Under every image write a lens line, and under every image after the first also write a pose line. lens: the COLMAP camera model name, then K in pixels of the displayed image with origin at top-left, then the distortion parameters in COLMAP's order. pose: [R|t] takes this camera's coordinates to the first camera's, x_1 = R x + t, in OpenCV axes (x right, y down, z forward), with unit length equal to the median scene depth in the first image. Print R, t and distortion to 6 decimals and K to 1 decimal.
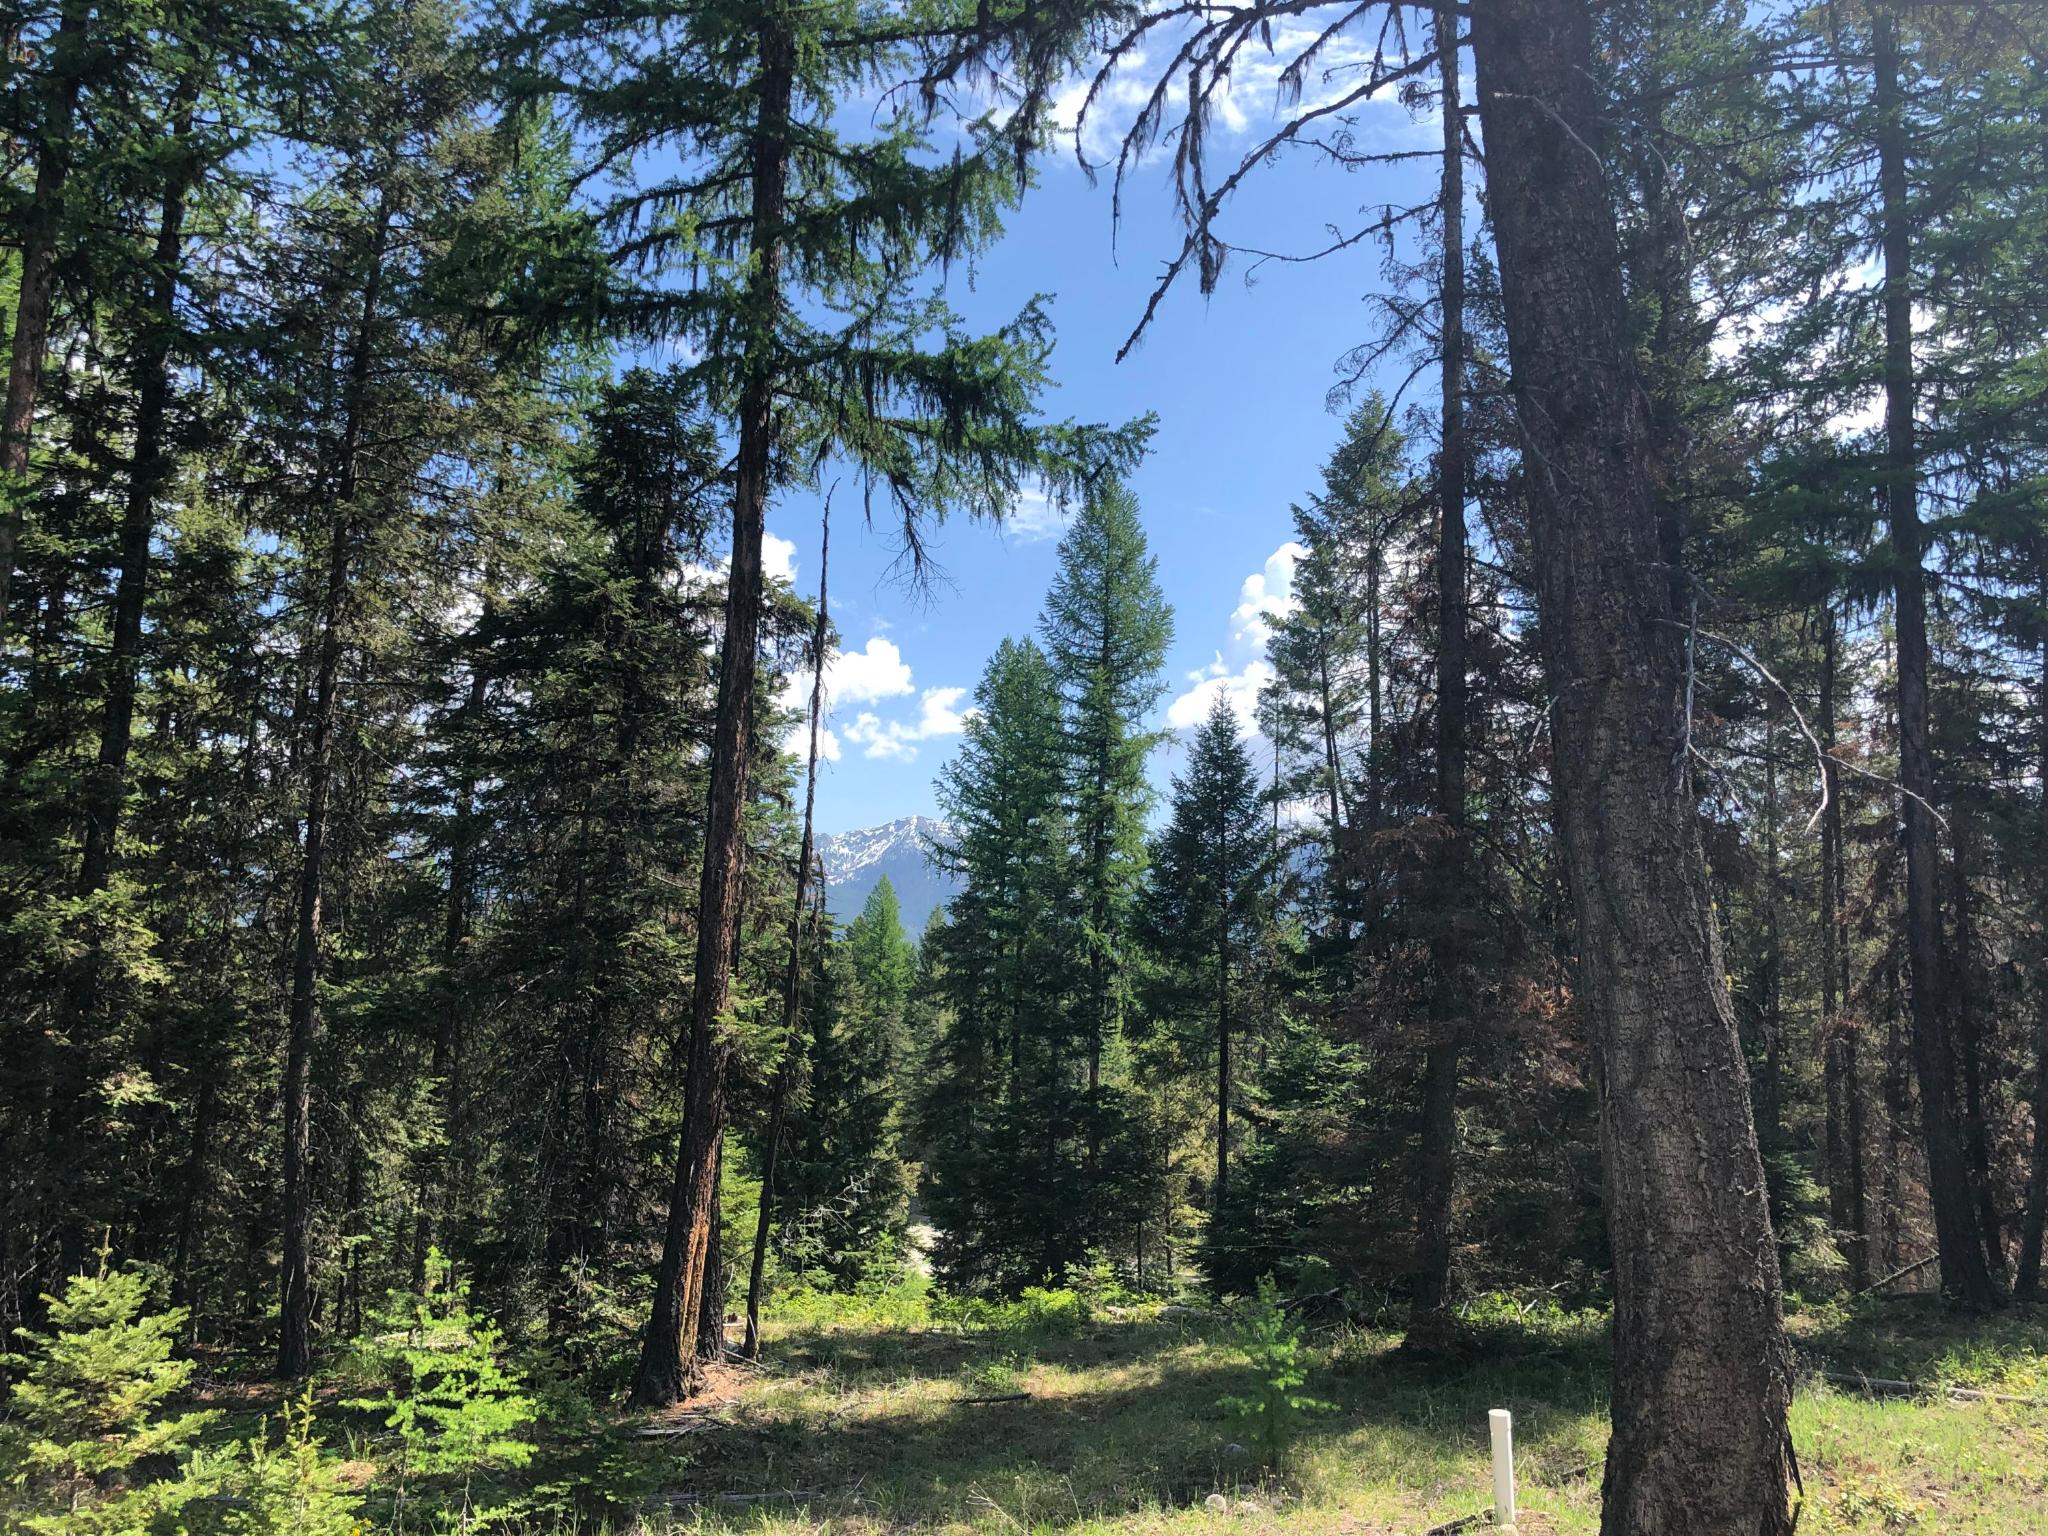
lens RADIAL K [[1735.6, 0, 987.0], [0, 1735.6, 765.5], [0, 0, 1]] dist [0.034834, -0.019015]
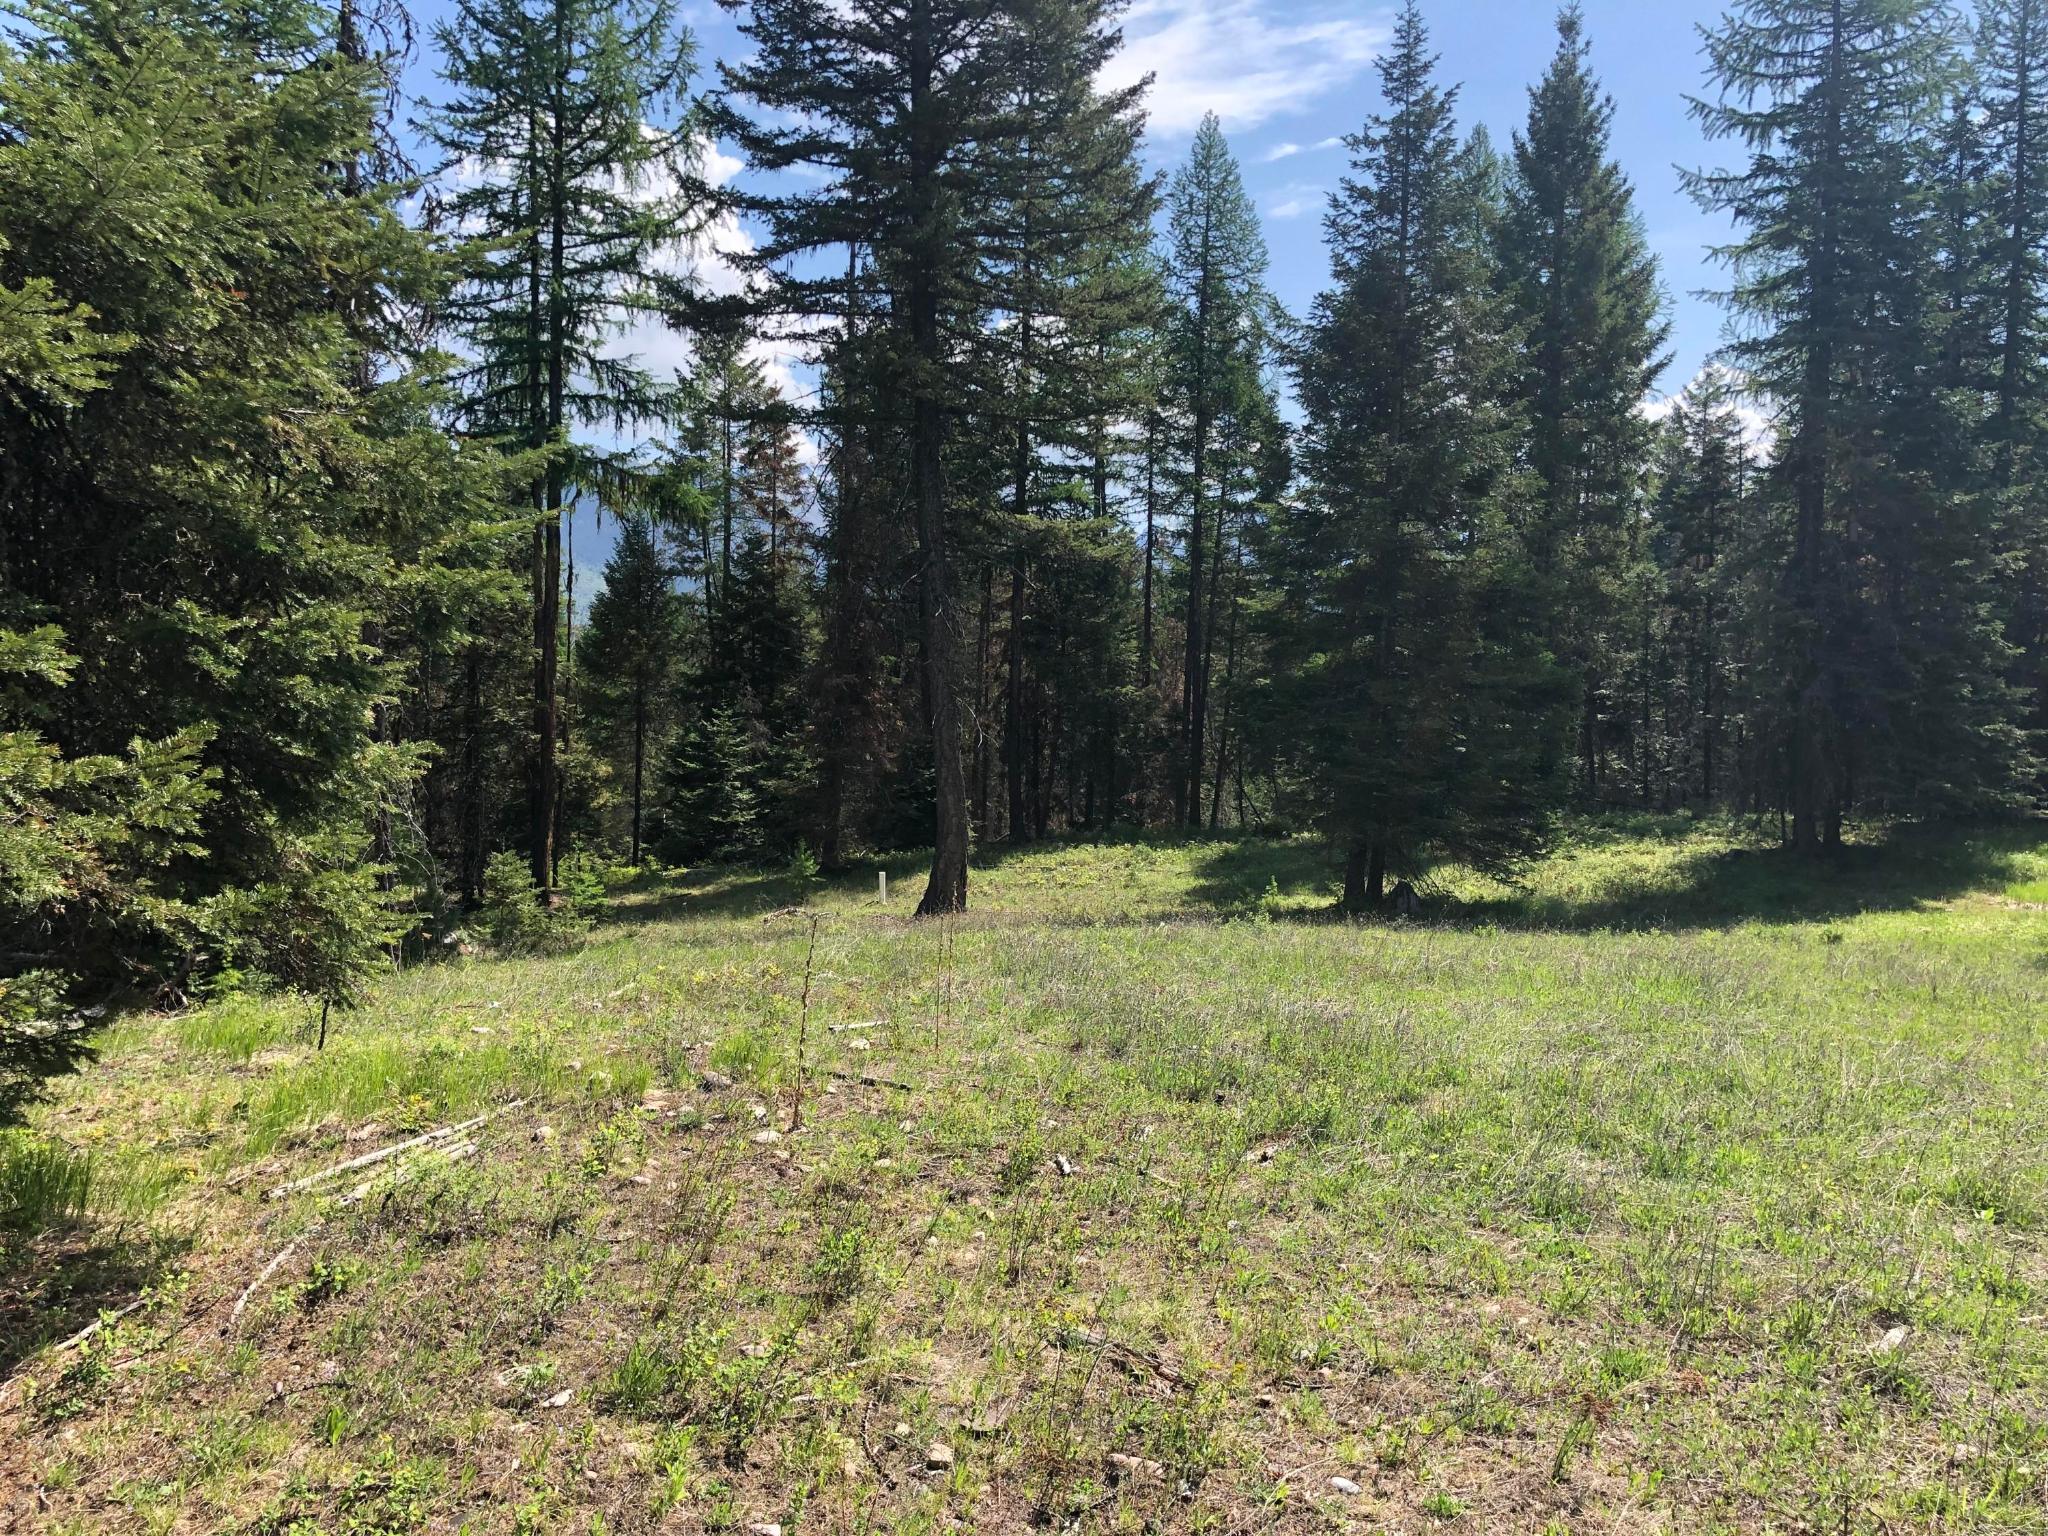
lens RADIAL K [[1735.6, 0, 987.0], [0, 1735.6, 765.5], [0, 0, 1]] dist [0.034834, -0.019015]
pose [[0.898821, -0.031391, 0.437190, -0.553920], [-0.059164, 0.979615, 0.191975, -0.267952], [-0.434304, -0.198417, 0.878641, -1.109661]]
